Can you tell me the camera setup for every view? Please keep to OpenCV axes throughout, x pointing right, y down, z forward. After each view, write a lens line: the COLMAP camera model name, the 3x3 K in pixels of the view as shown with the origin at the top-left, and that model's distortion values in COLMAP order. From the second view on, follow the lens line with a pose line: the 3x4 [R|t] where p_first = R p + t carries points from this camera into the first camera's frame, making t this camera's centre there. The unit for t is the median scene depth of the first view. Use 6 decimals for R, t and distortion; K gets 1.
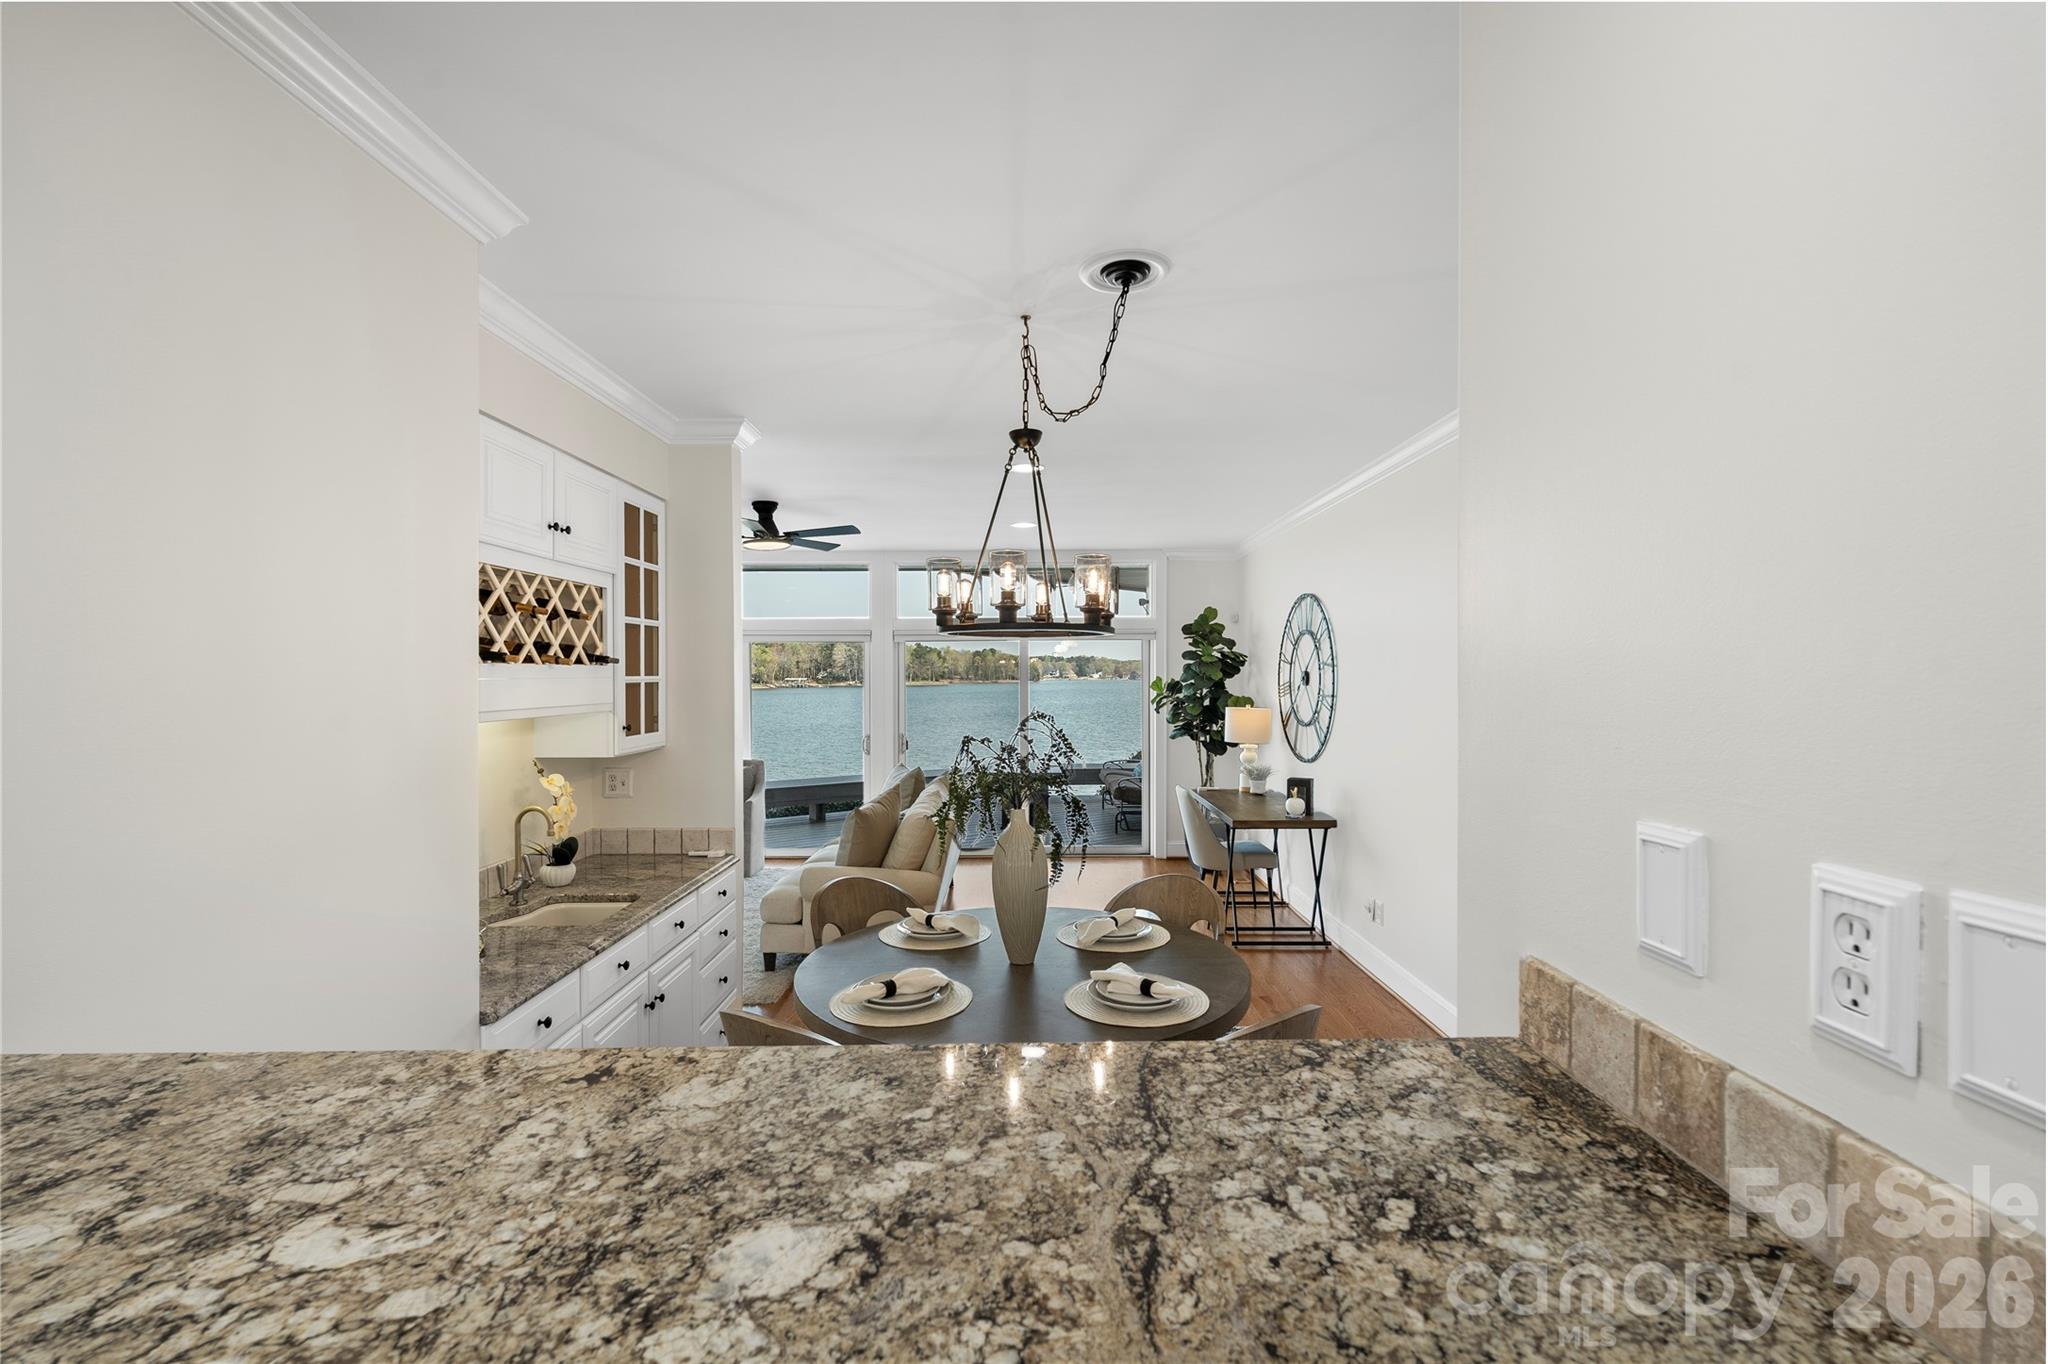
lens RADIAL K [[903.7, 0, 1027.6], [0, 903.7, 682.9], [0, 0, 1]] dist [-0.000035, 0.001699]
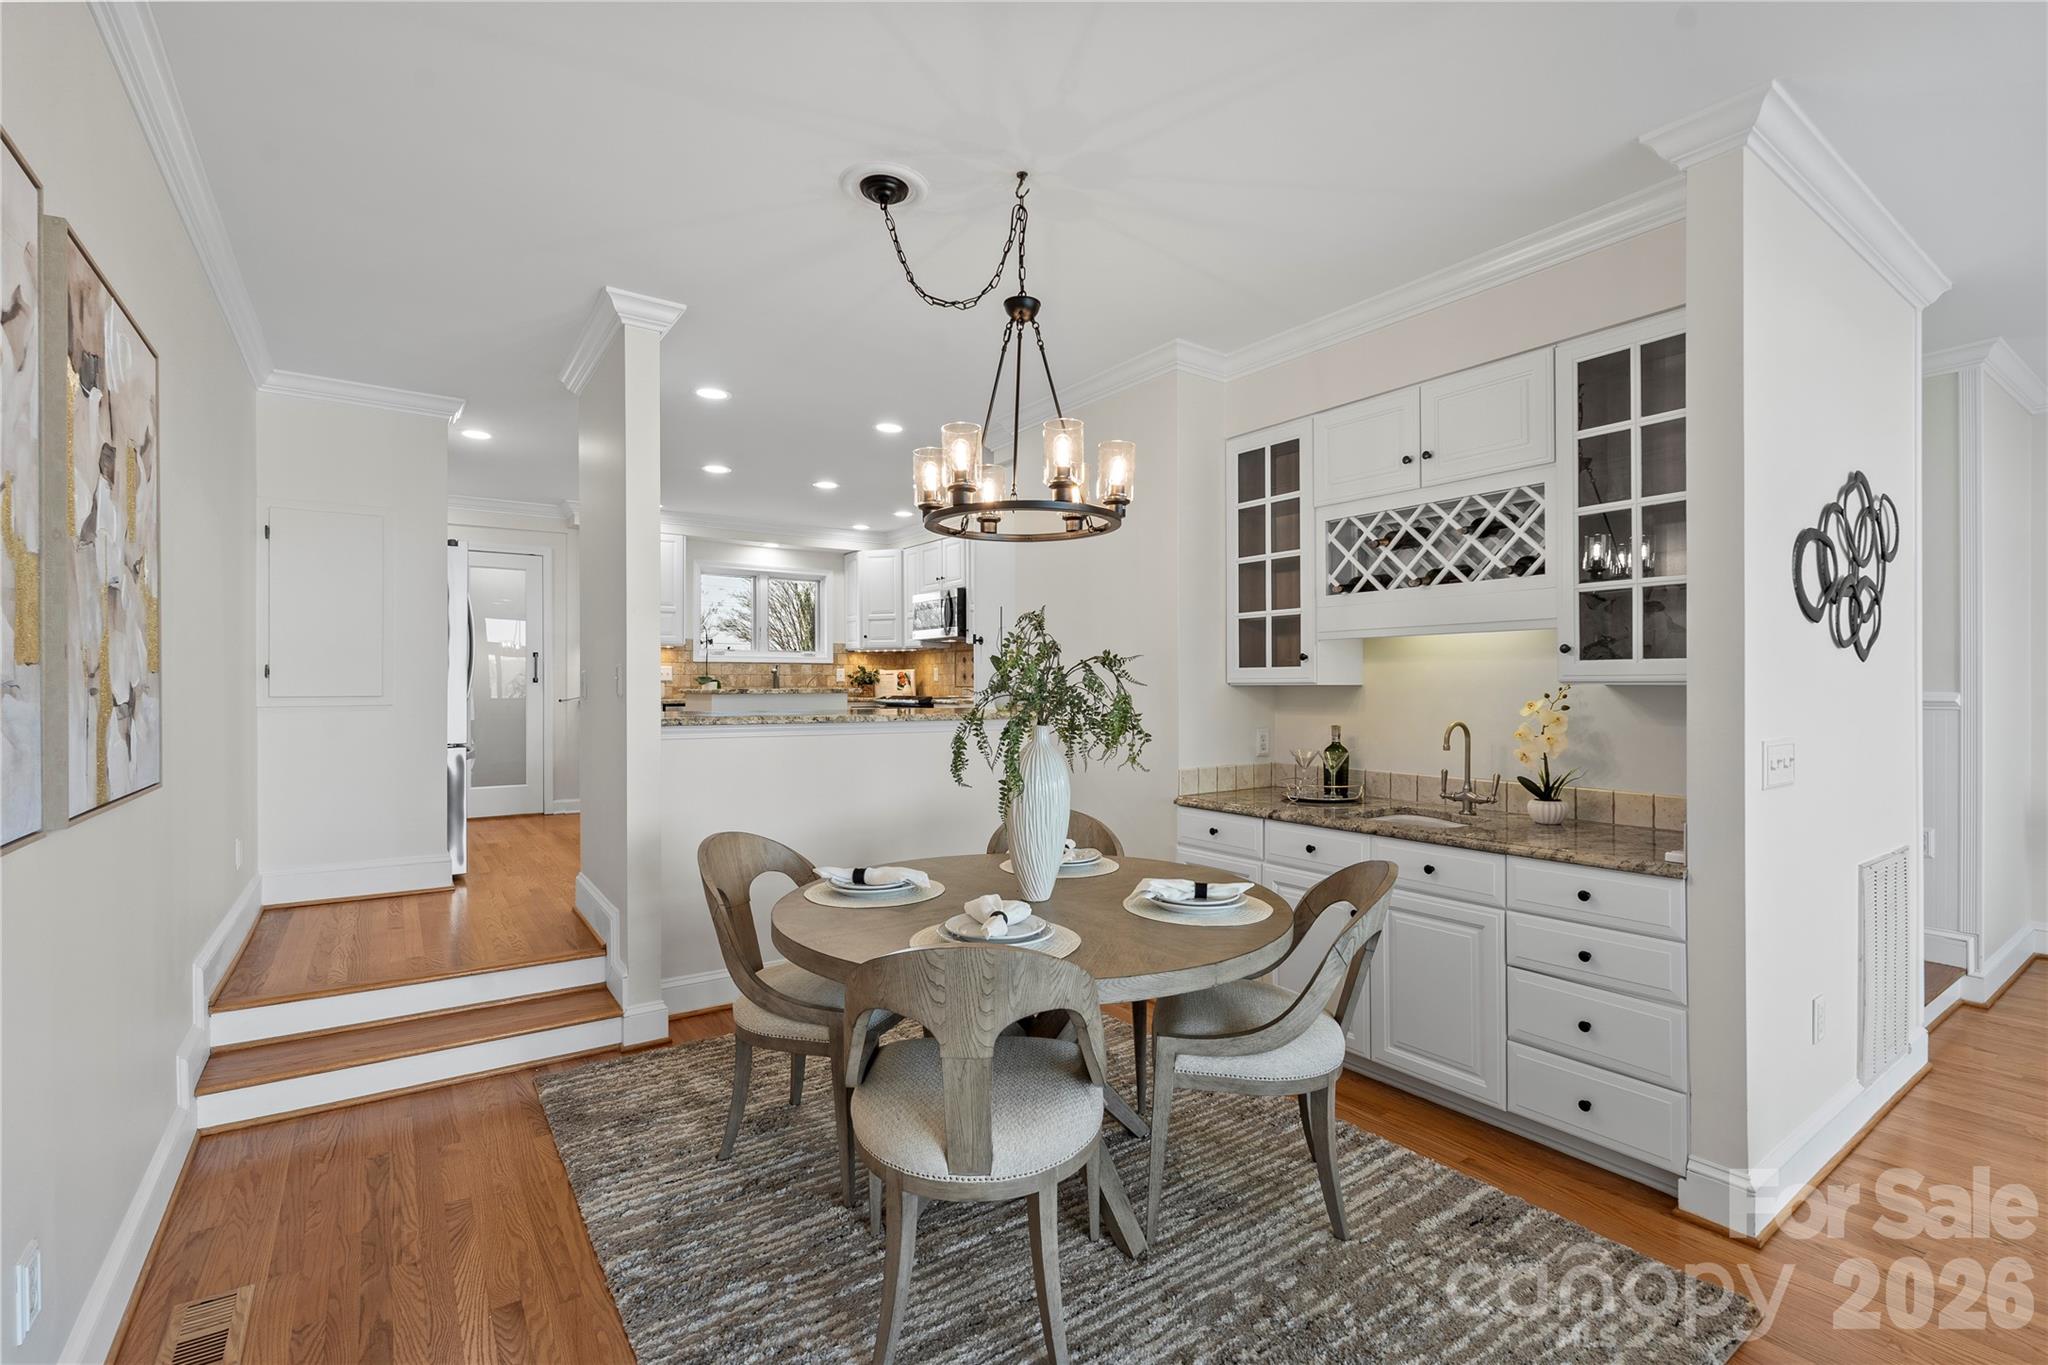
lens RADIAL K [[903.7, 0, 1041.7], [0, 903.7, 674.4], [0, 0, 1]] dist [-0.000035, 0.001699]
pose [[-0.812611, 0.000594, -0.582807, 1.344278], [0.001602, 0.999998, -0.001213, 0.246486], [0.582805, -0.001919, -0.812610, 4.682675]]
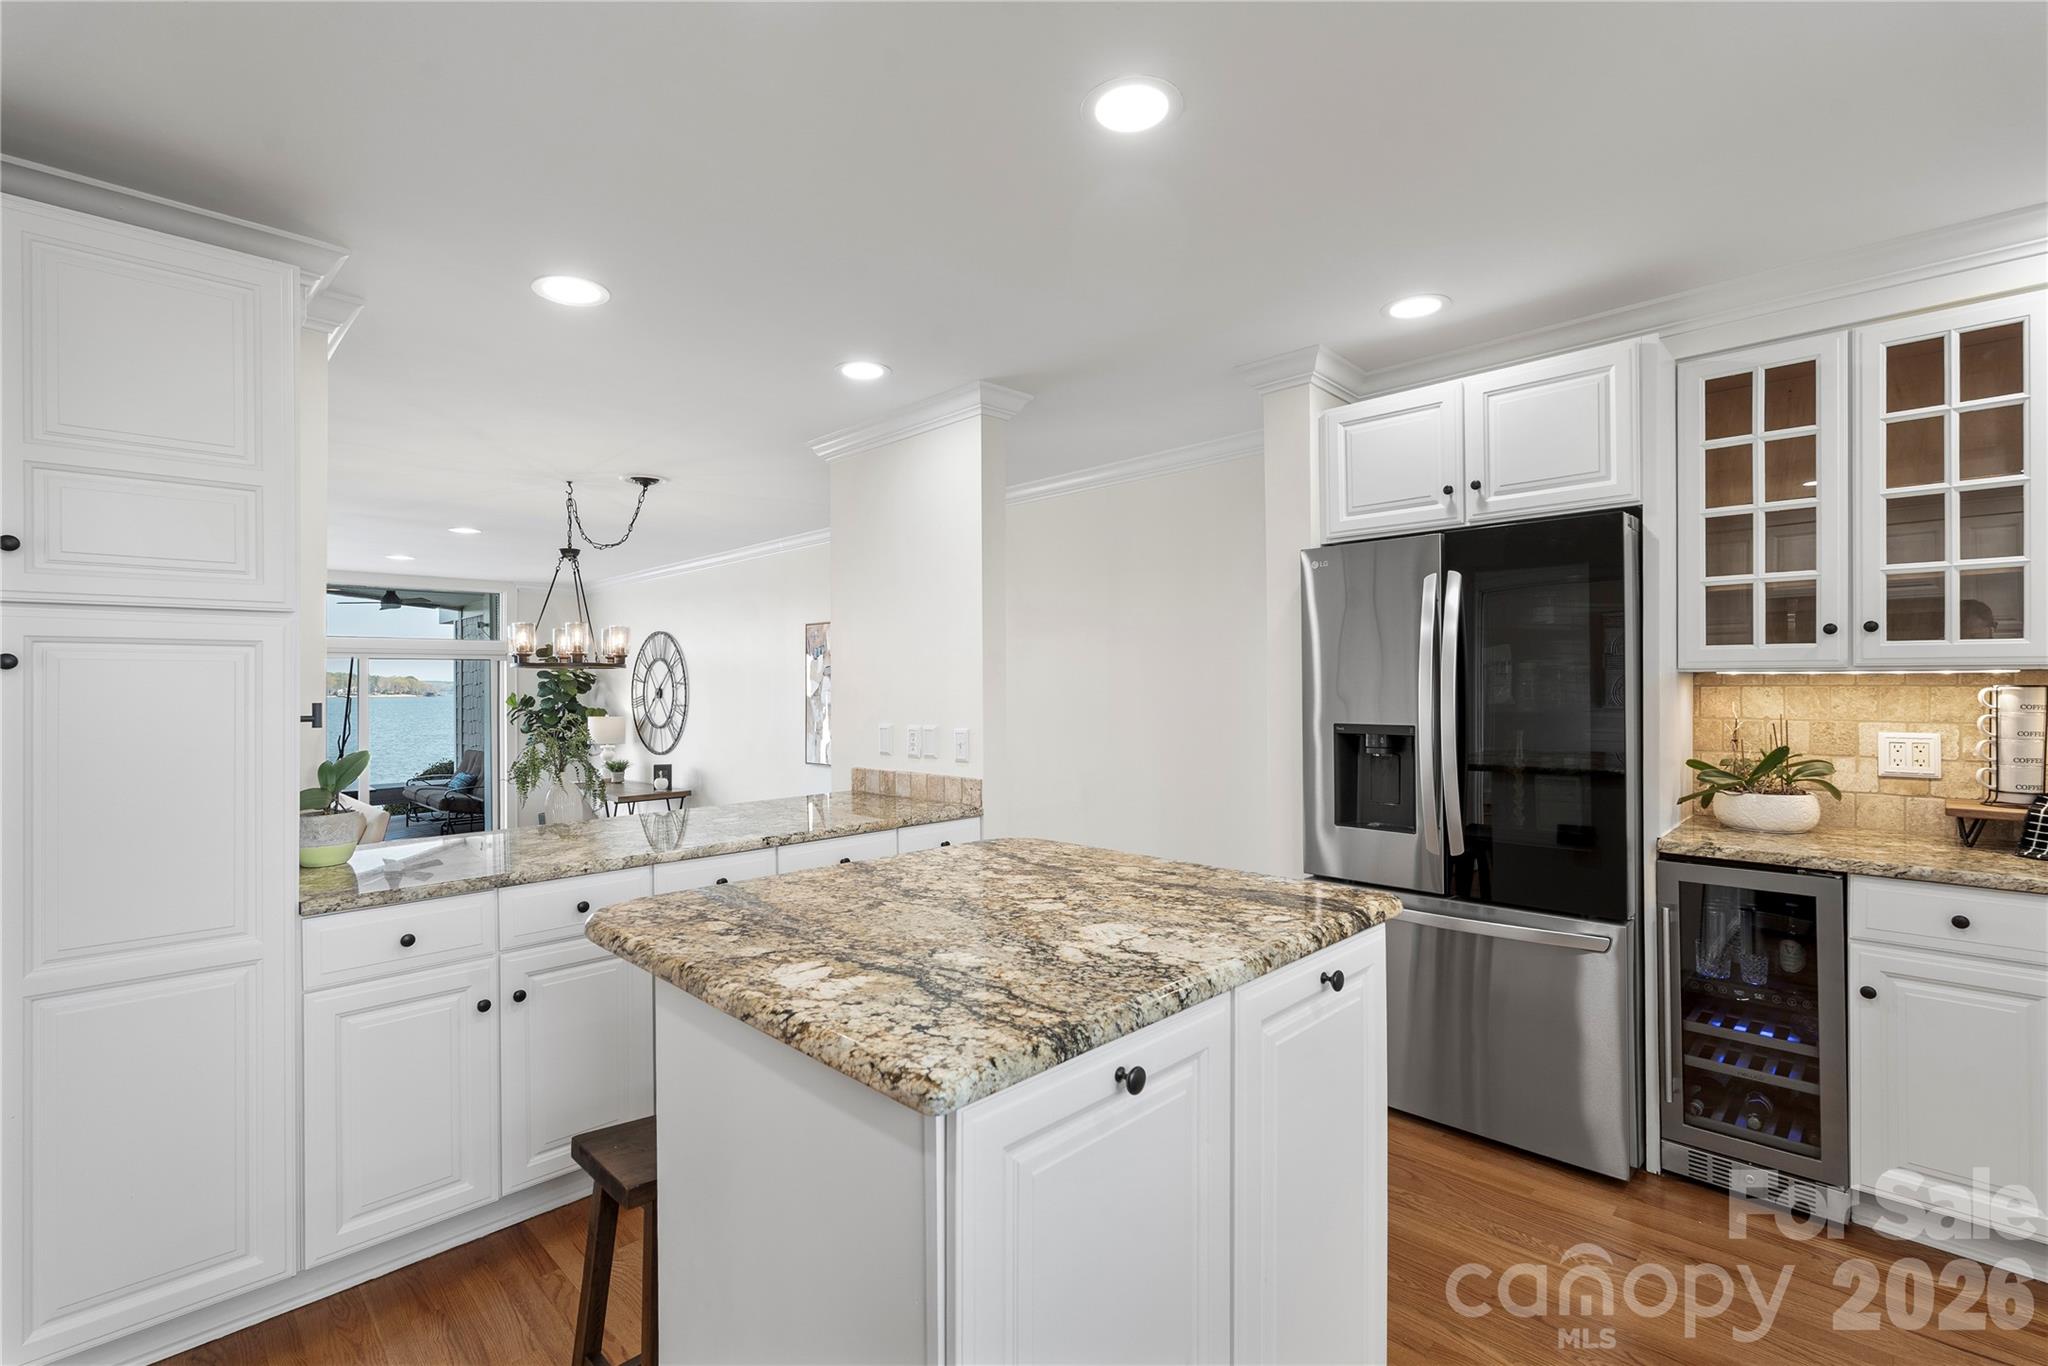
lens RADIAL K [[903.7, 0, 1032.4], [0, 903.7, 674.3], [0, 0, 1]] dist [-0.000035, 0.001699]
pose [[0.704042, 0.008776, 0.710104, -1.598091], [0.009717, 0.999711, -0.021989, 0.010032], [-0.710091, 0.022381, 0.703754, -2.182849]]
